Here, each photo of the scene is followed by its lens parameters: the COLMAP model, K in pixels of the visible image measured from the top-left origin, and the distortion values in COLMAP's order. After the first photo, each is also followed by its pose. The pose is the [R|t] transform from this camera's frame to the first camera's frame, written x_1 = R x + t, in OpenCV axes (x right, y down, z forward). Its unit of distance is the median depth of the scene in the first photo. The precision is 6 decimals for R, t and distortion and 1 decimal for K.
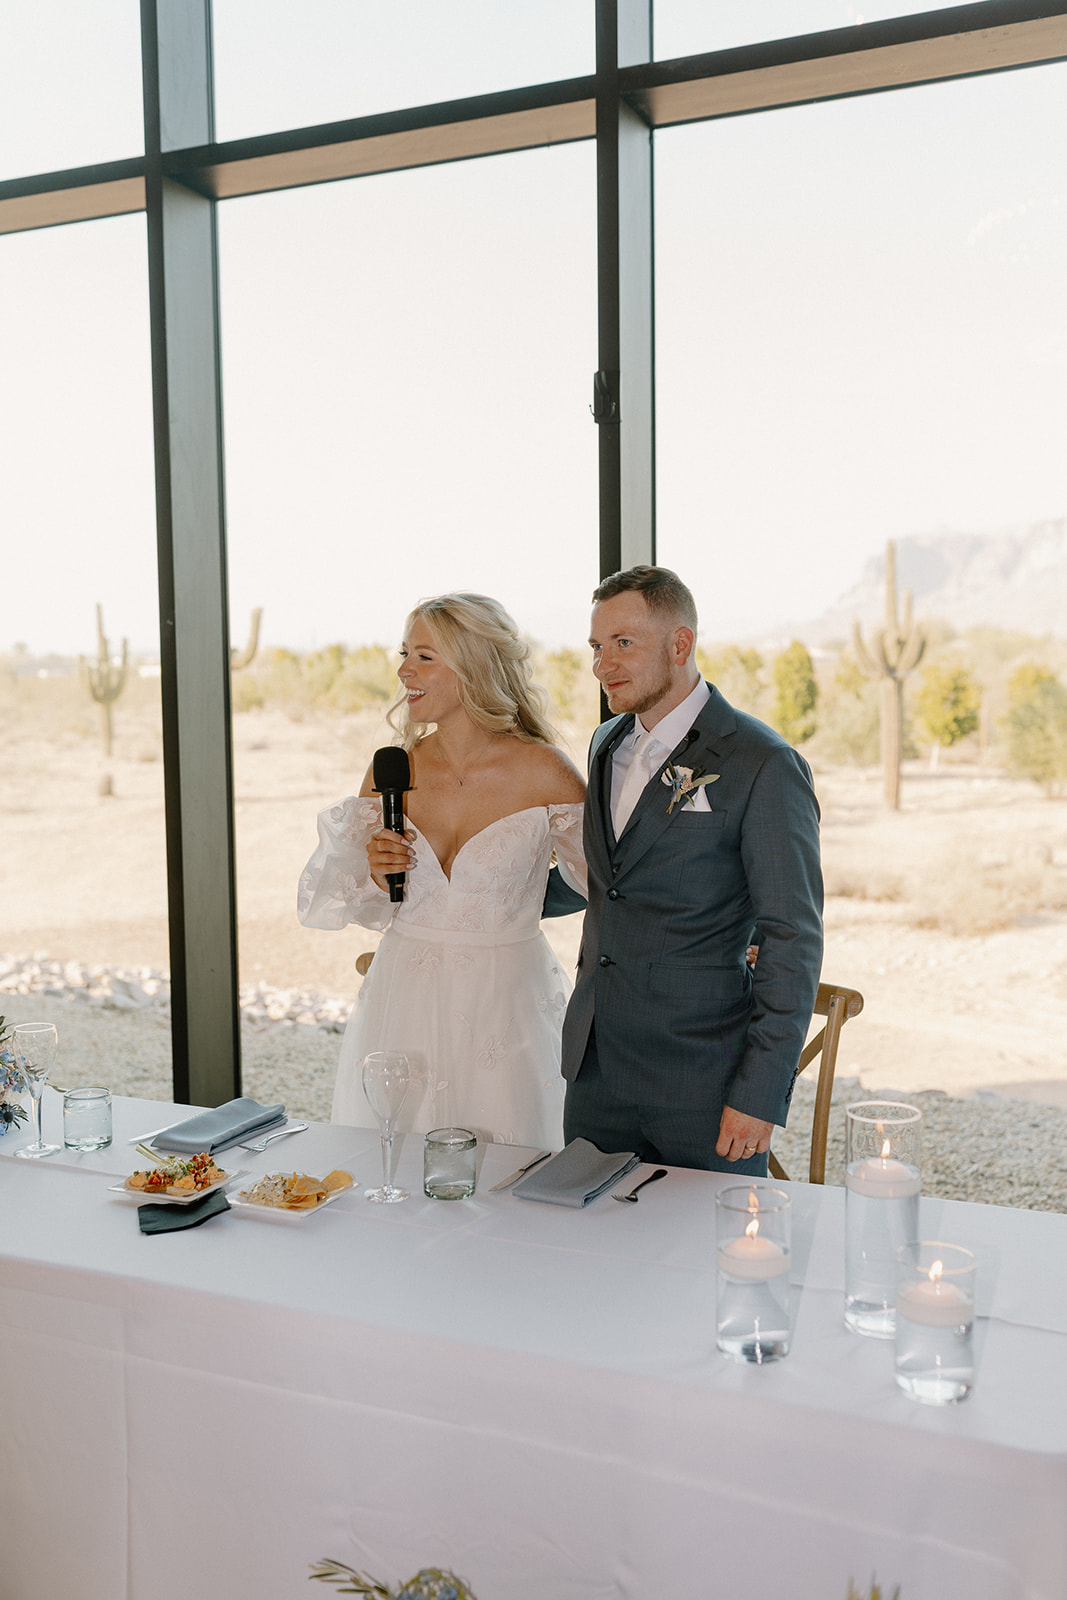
lens RADIAL K [[1519.7, 0, 535.7], [0, 1519.7, 791.5], [0, 0, 1]] dist [-0.007652, 0.000000]
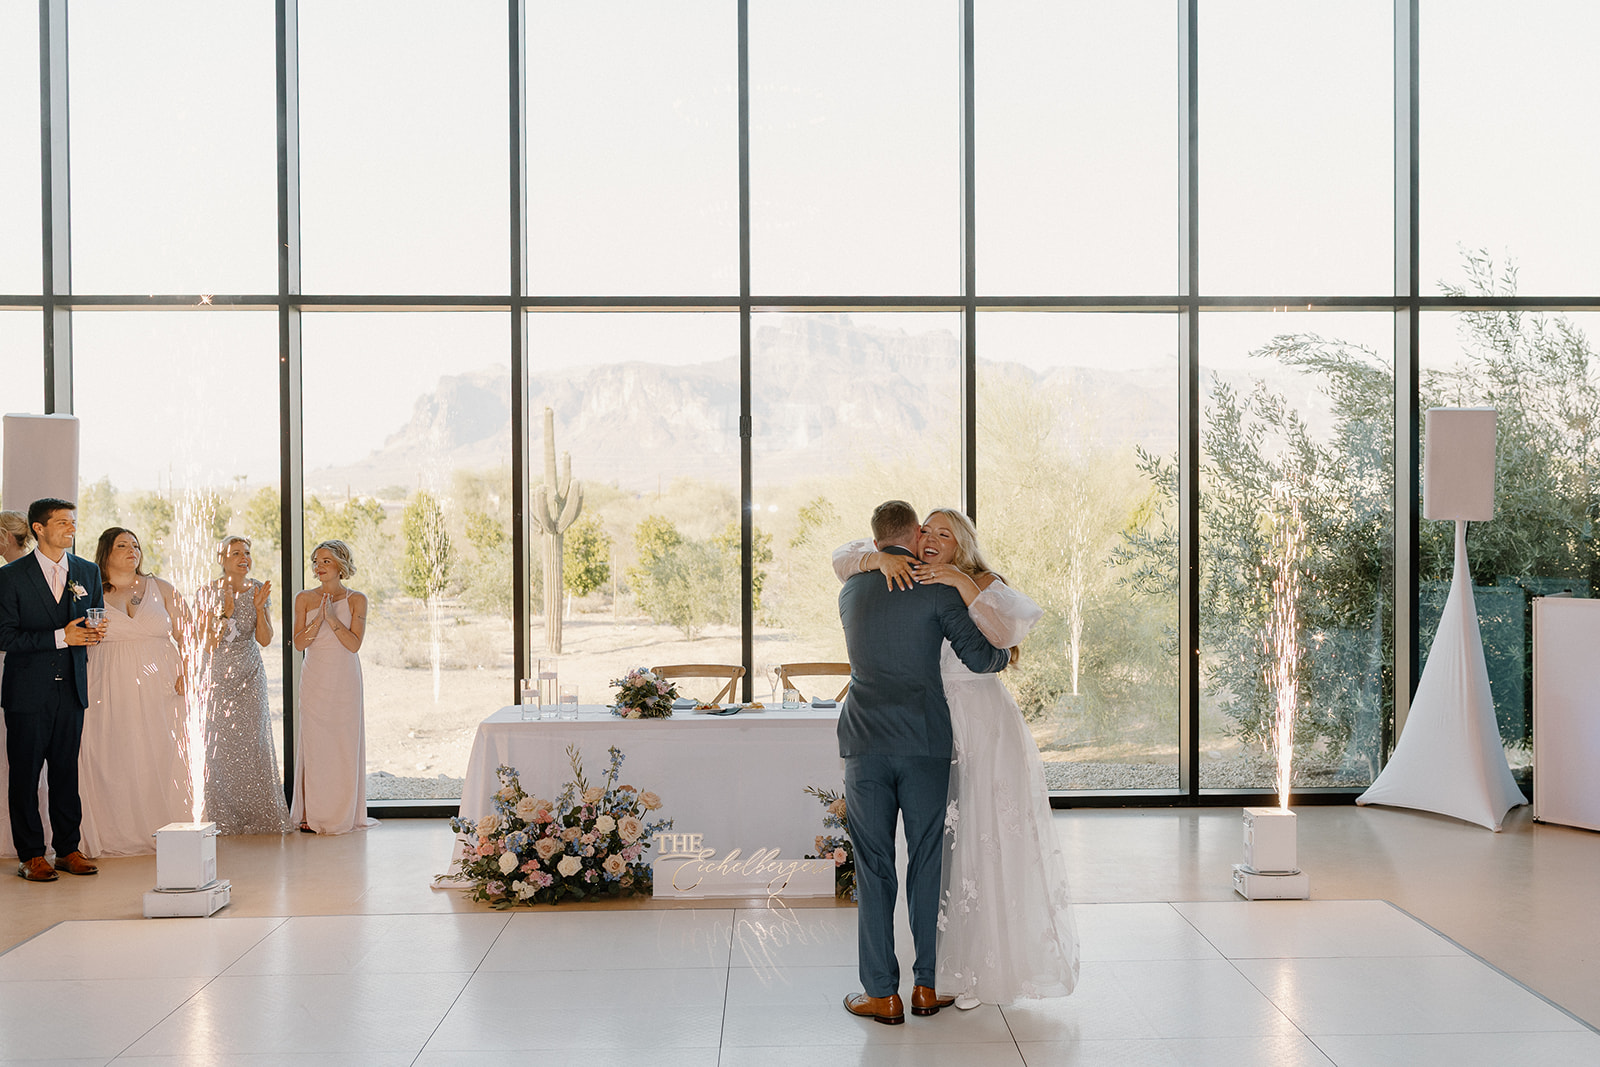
lens RADIAL K [[1664.4, 0, 849.2], [0, 1664.4, 539.7], [0, 0, 1]] dist [-0.008203, 0.000000]
pose [[0.892710, 0.003259, 0.450620, -0.086301], [0.027163, 0.997766, -0.061026, 0.007044], [-0.449812, 0.066719, 0.890627, -0.123007]]
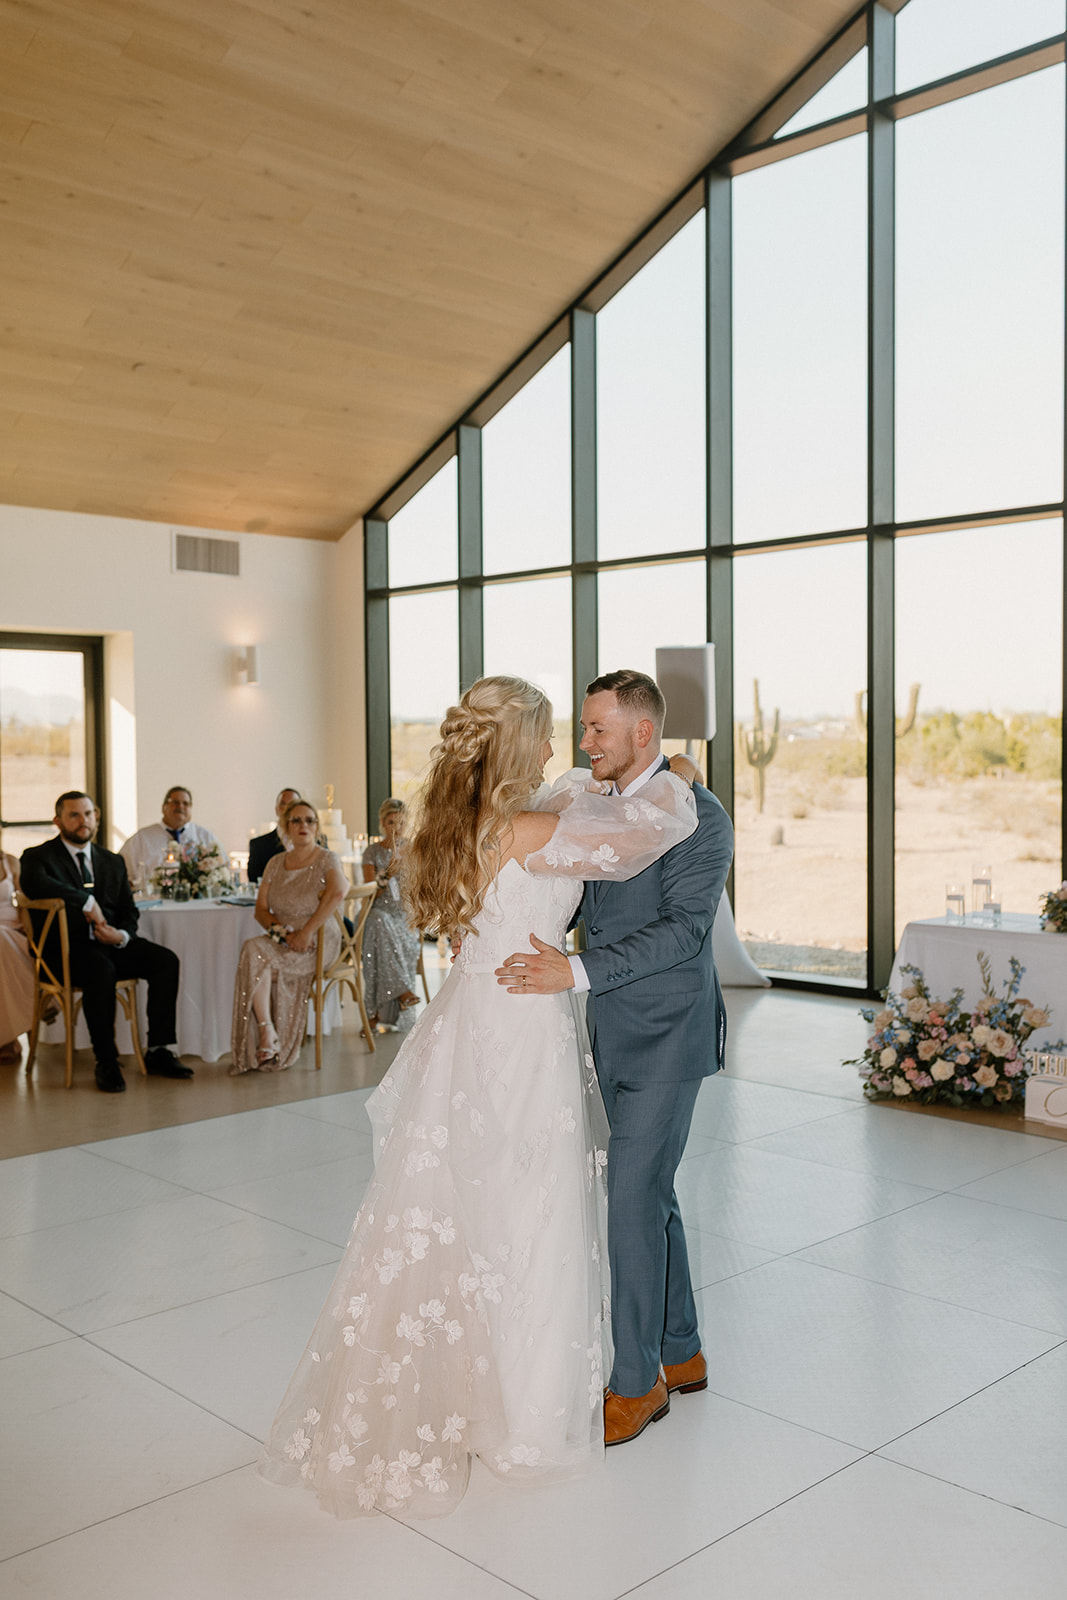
lens RADIAL K [[1519.7, 0, 534.2], [0, 1519.7, 796.1], [0, 0, 1]] dist [-0.007652, 0.000000]
pose [[0.926161, 0.018240, -0.376686, -0.010148], [-0.033135, 0.998903, -0.033099, 0.007703], [0.375669, 0.043137, 0.925749, -0.116861]]
